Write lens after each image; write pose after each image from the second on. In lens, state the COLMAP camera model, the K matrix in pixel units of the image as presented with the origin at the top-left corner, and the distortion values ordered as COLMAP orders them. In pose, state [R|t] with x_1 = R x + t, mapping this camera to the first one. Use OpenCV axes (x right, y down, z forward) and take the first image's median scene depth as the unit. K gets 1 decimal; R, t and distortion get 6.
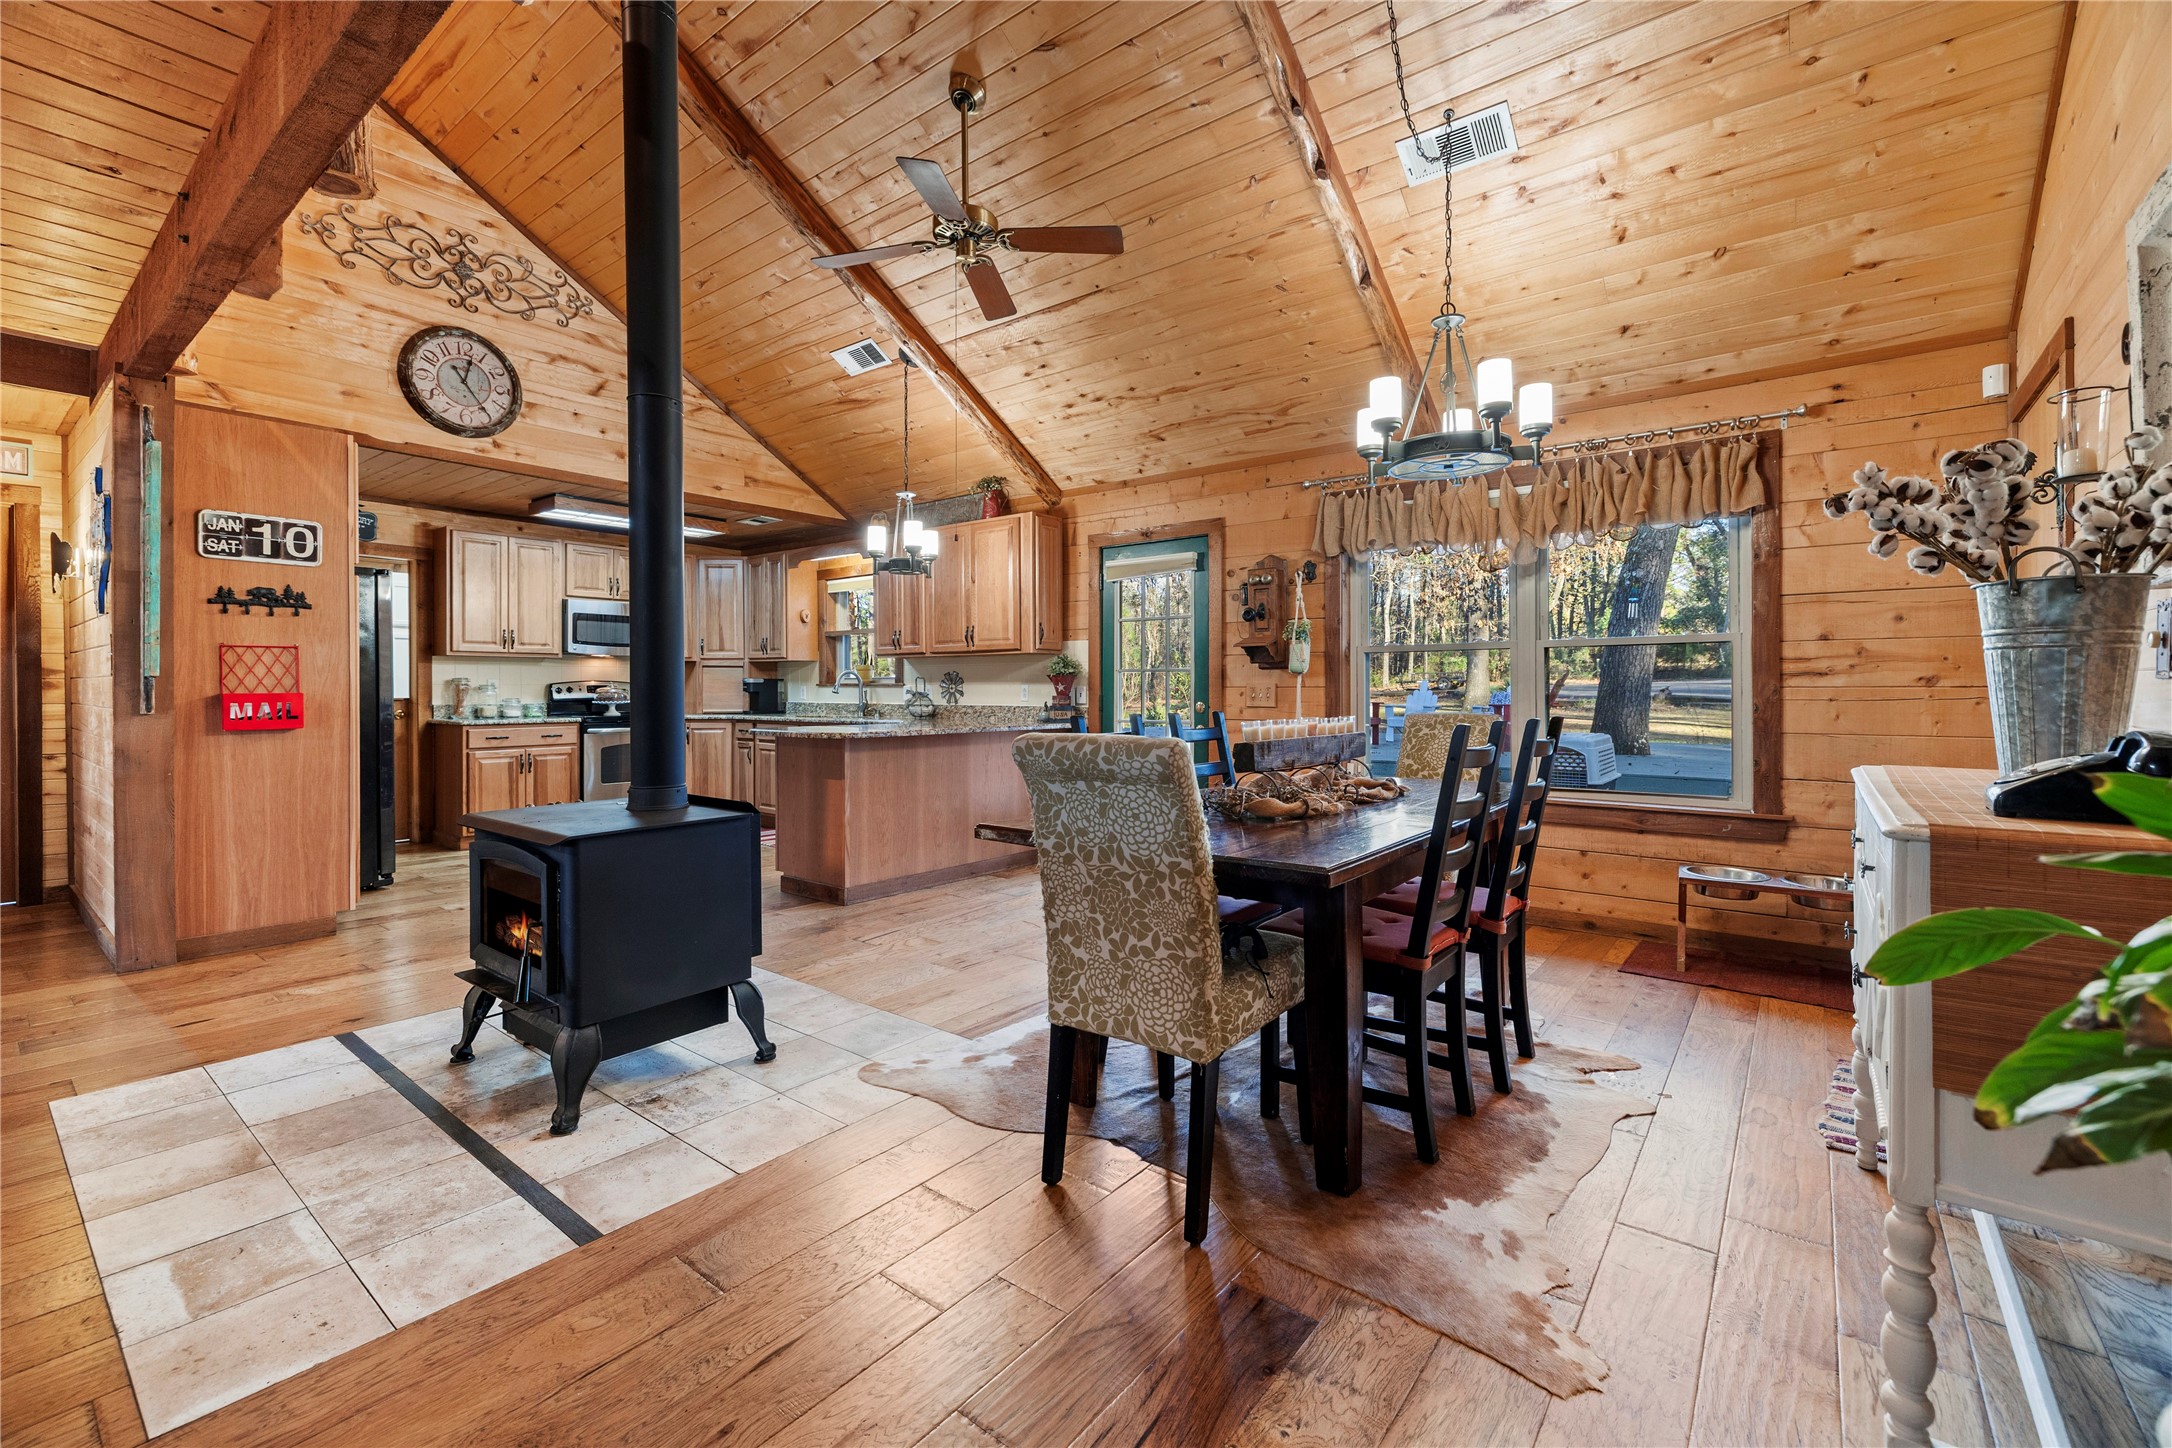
lens RADIAL K [[914.4, 0, 1084.3], [0, 914.4, 696.6], [0, 0, 1]] dist [0.002136, -0.000390]
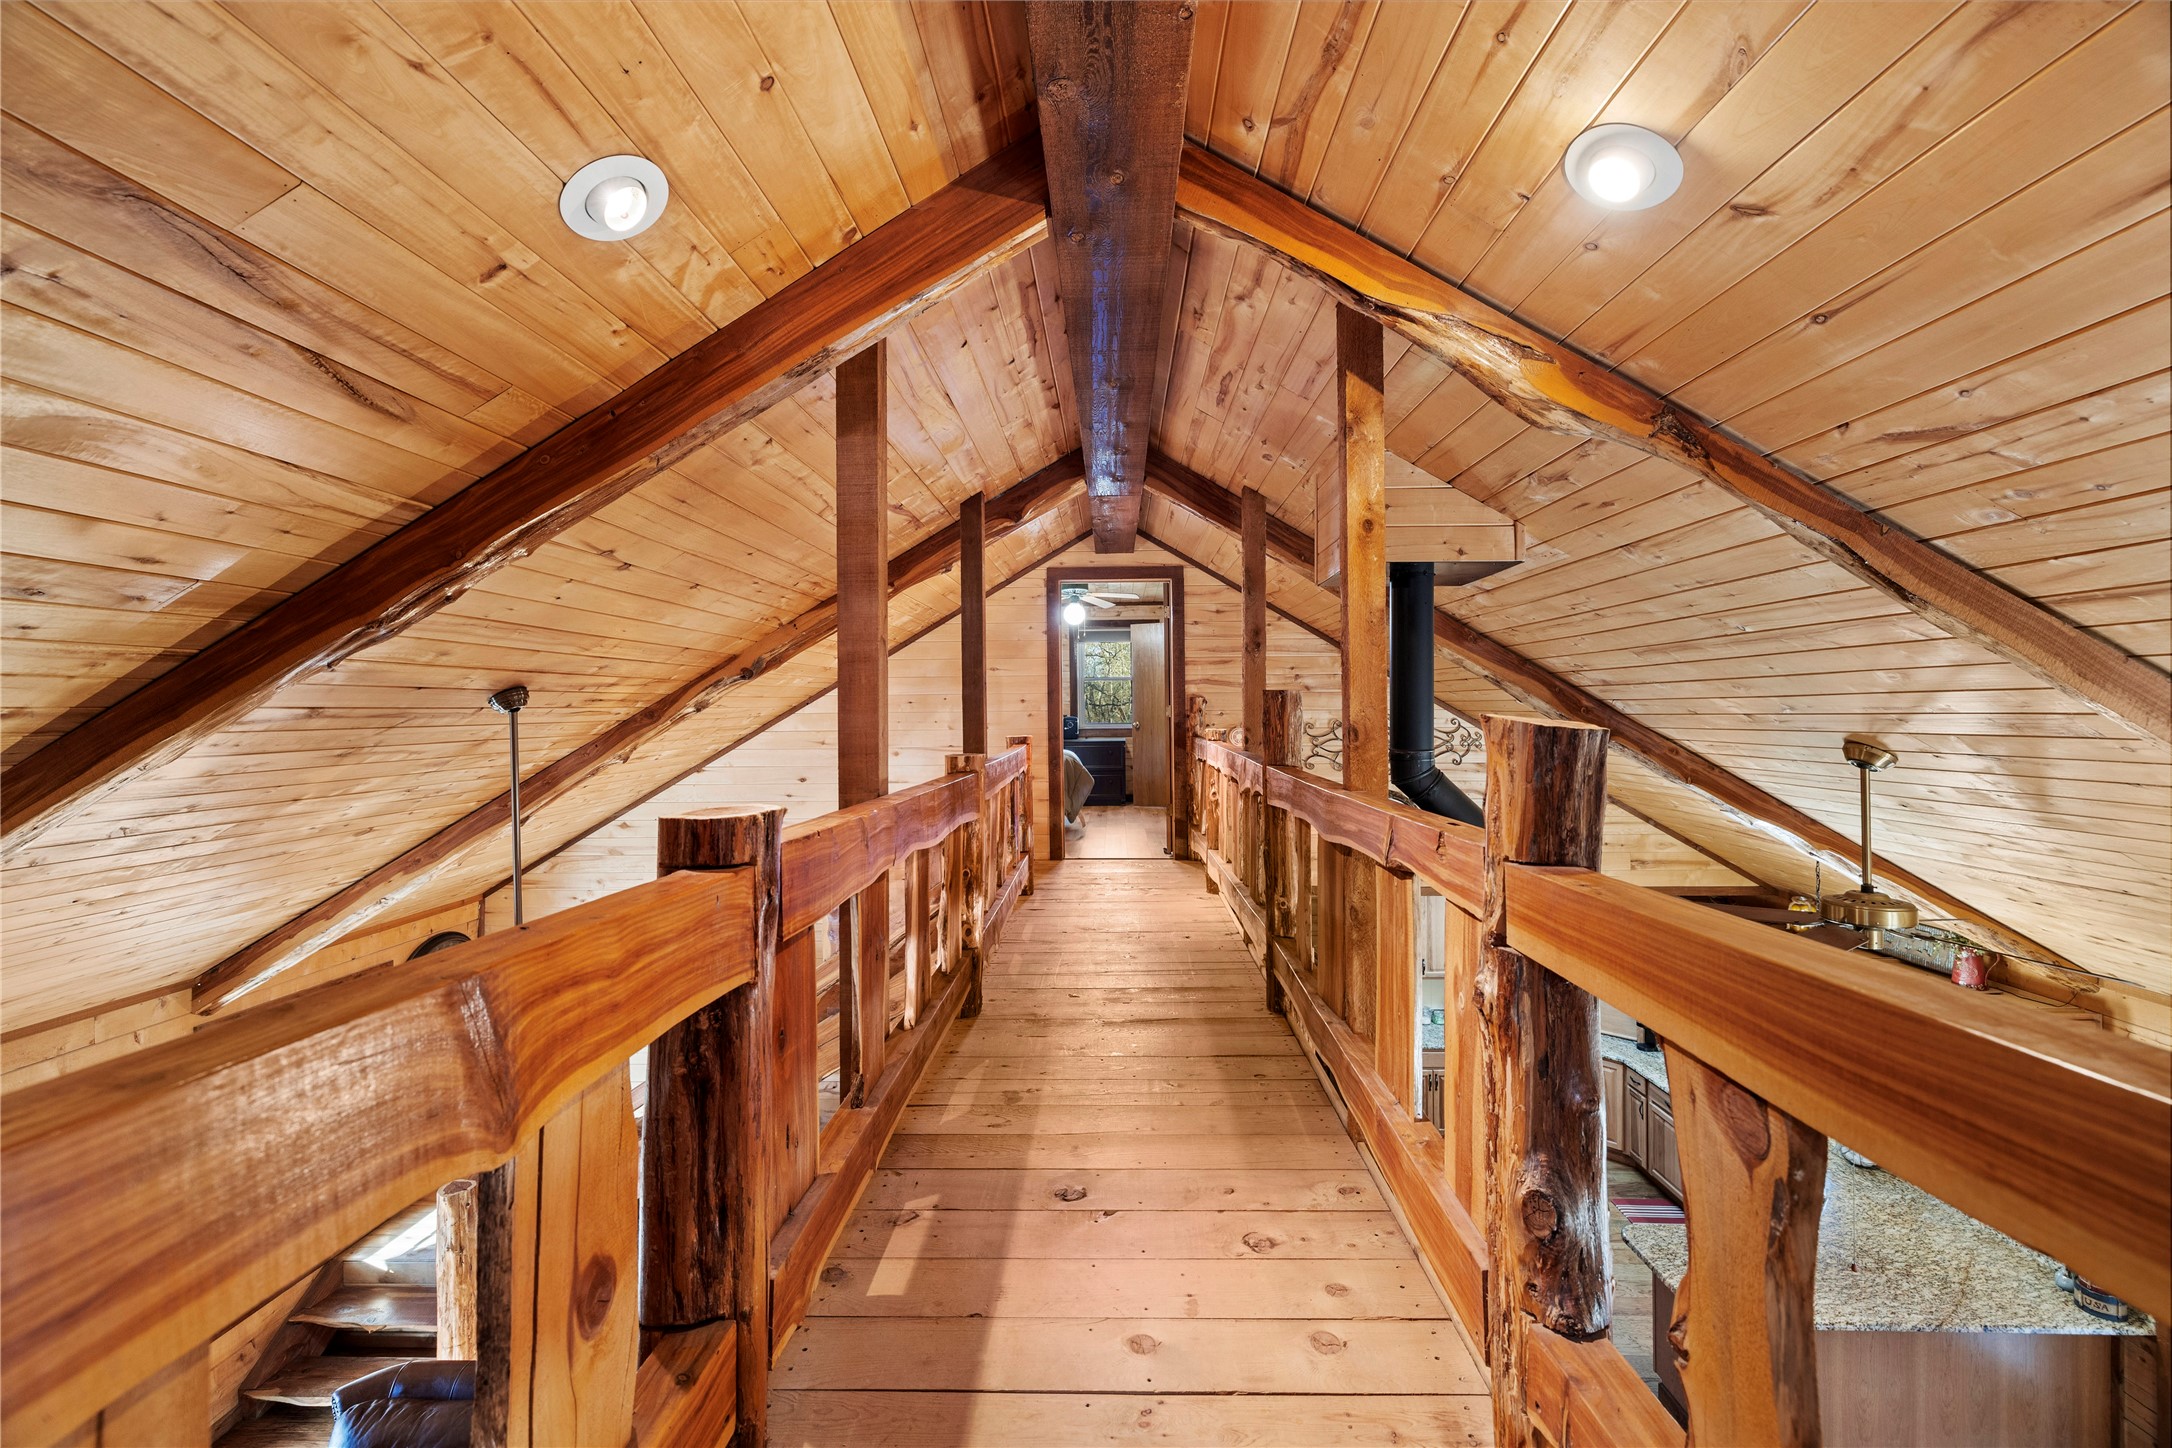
lens RADIAL K [[914.4, 0, 1094.0], [0, 914.4, 714.0], [0, 0, 1]] dist [0.002136, -0.000390]
pose [[0.600592, -0.003659, -0.799547, 0.074329], [0.004477, 0.999989, -0.001213, -0.395664], [0.799543, -0.002851, 0.600602, -0.065610]]
